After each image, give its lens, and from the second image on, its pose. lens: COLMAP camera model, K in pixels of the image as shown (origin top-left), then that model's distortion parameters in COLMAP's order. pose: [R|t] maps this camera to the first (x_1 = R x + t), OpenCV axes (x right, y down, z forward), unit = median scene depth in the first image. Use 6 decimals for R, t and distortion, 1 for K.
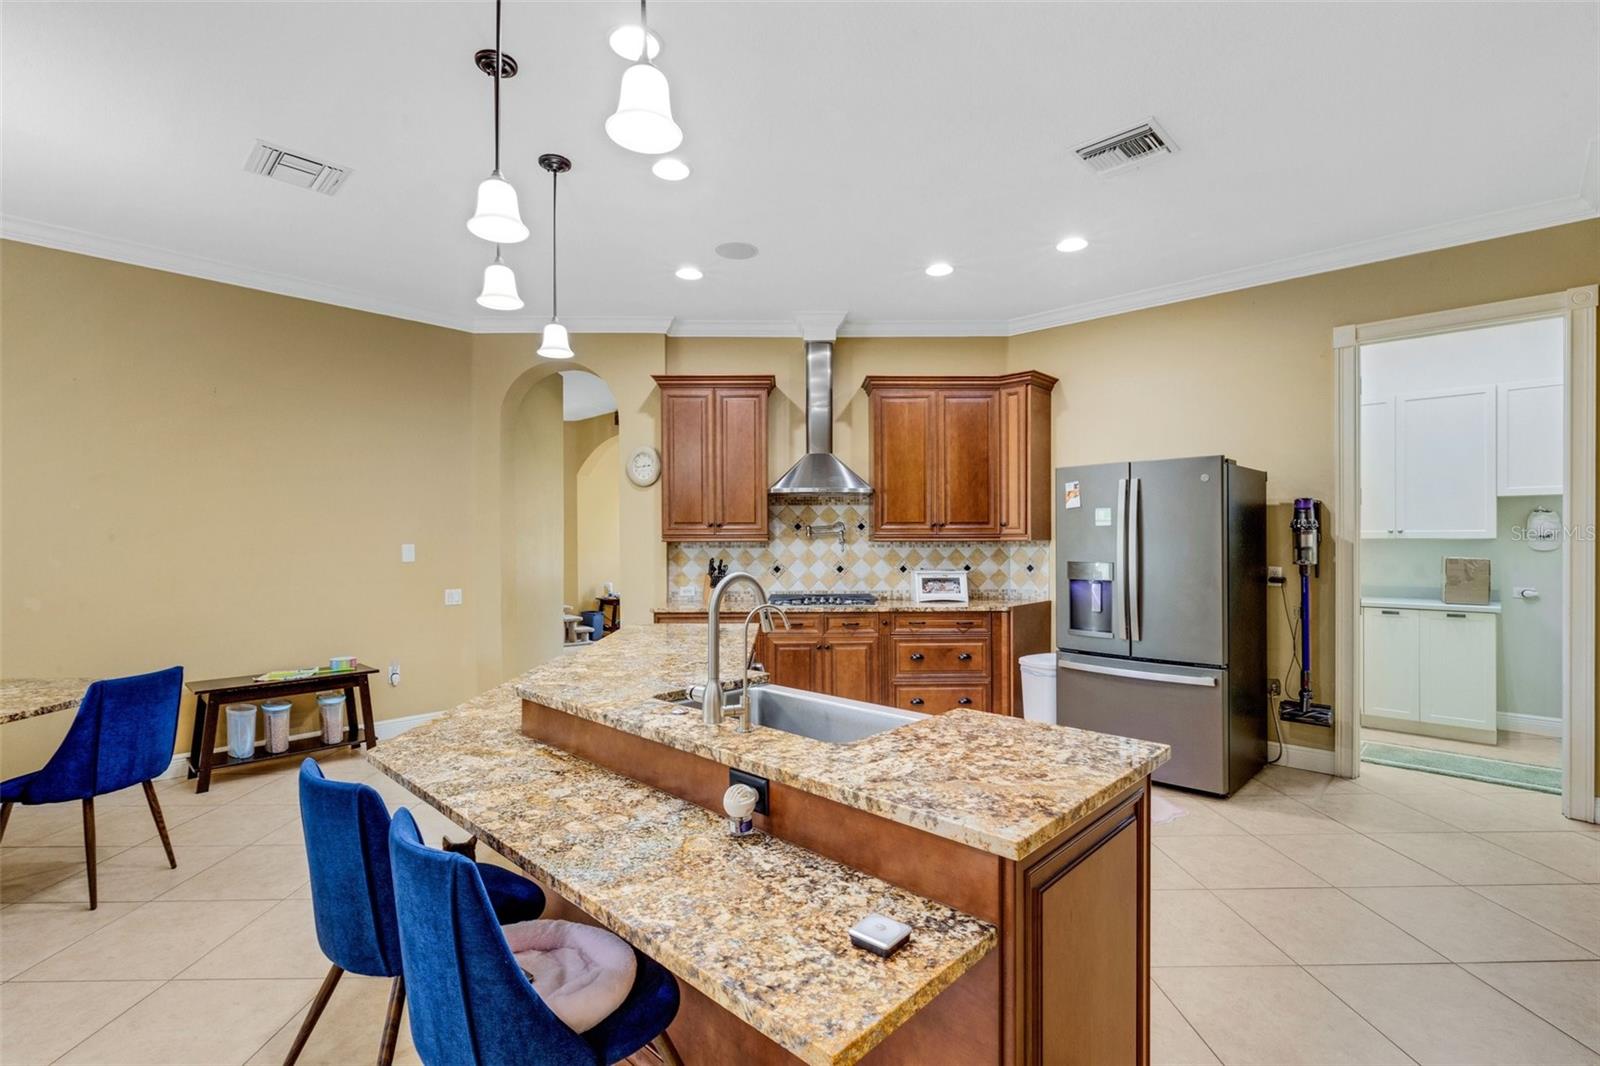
lens RADIAL K [[722.6, 0, 799.1], [0, 722.6, 534.0], [0, 0, 1]] dist [-0.000675, -0.000350]
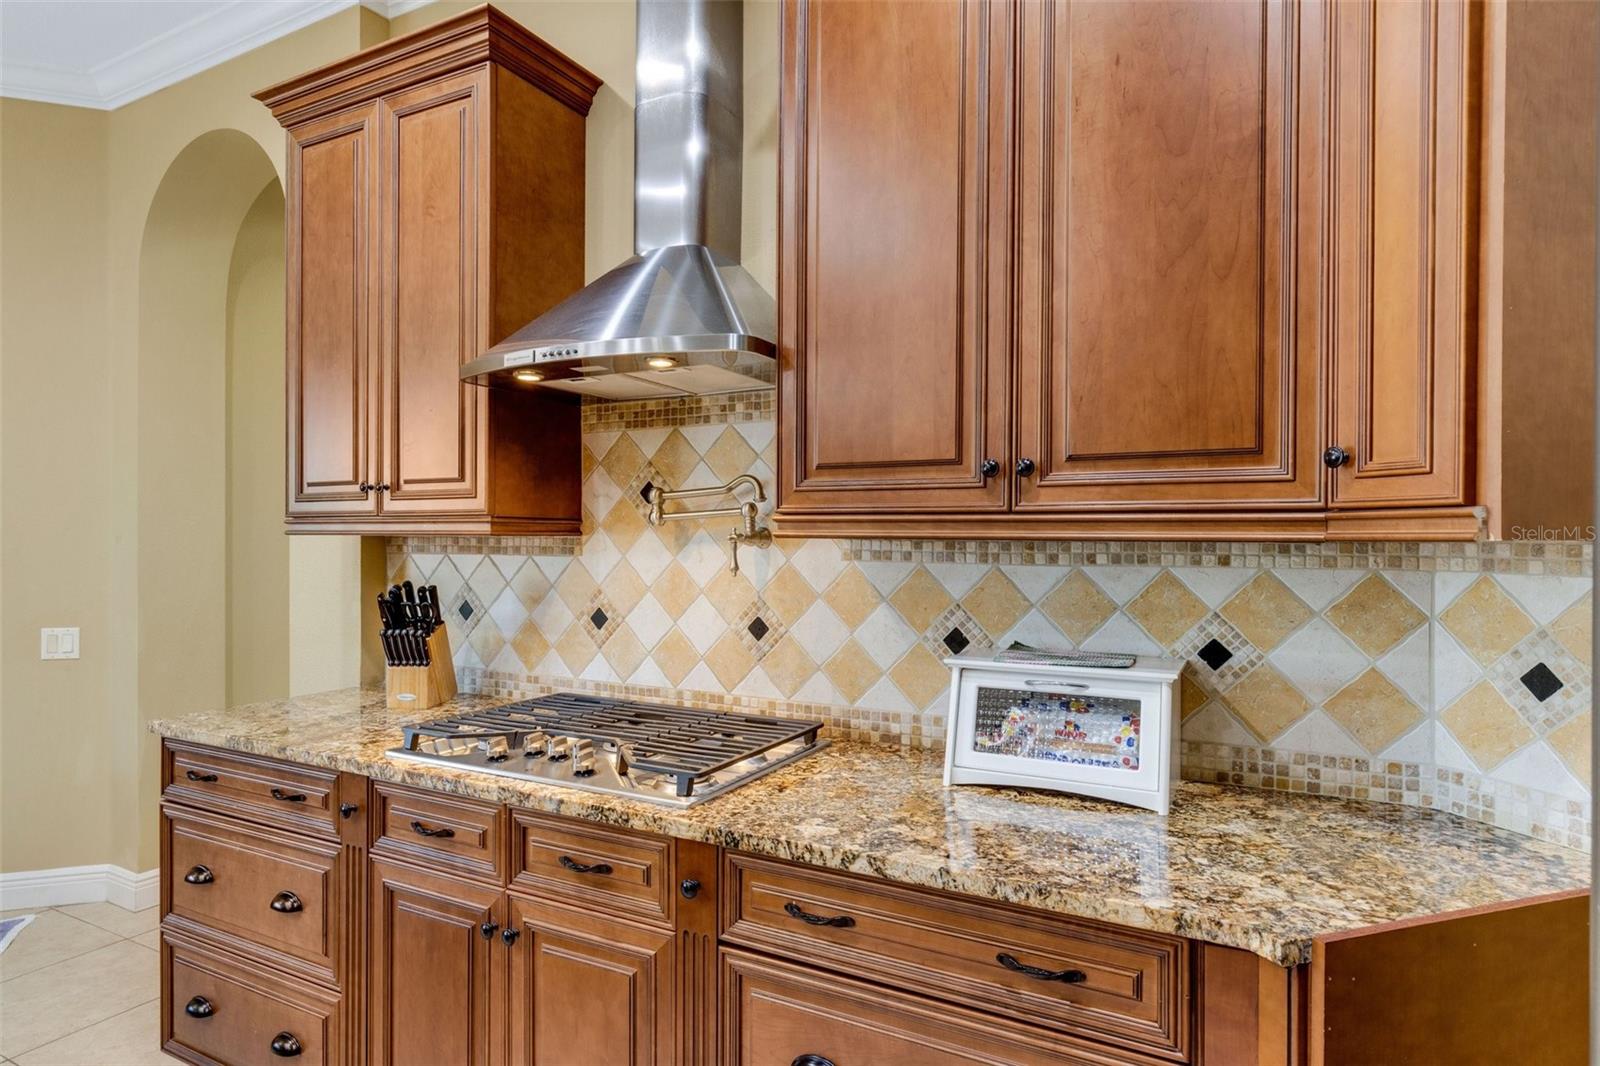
lens RADIAL K [[893.3, 0, 805.1], [0, 893.3, 535.0], [0, 0, 1]] dist [0.006375, 0.000707]
pose [[0.878869, 0.005872, -0.477027, 0.255744], [-0.003479, 0.999977, 0.005898, 0.006605], [0.477050, -0.003524, 0.878869, 0.678306]]
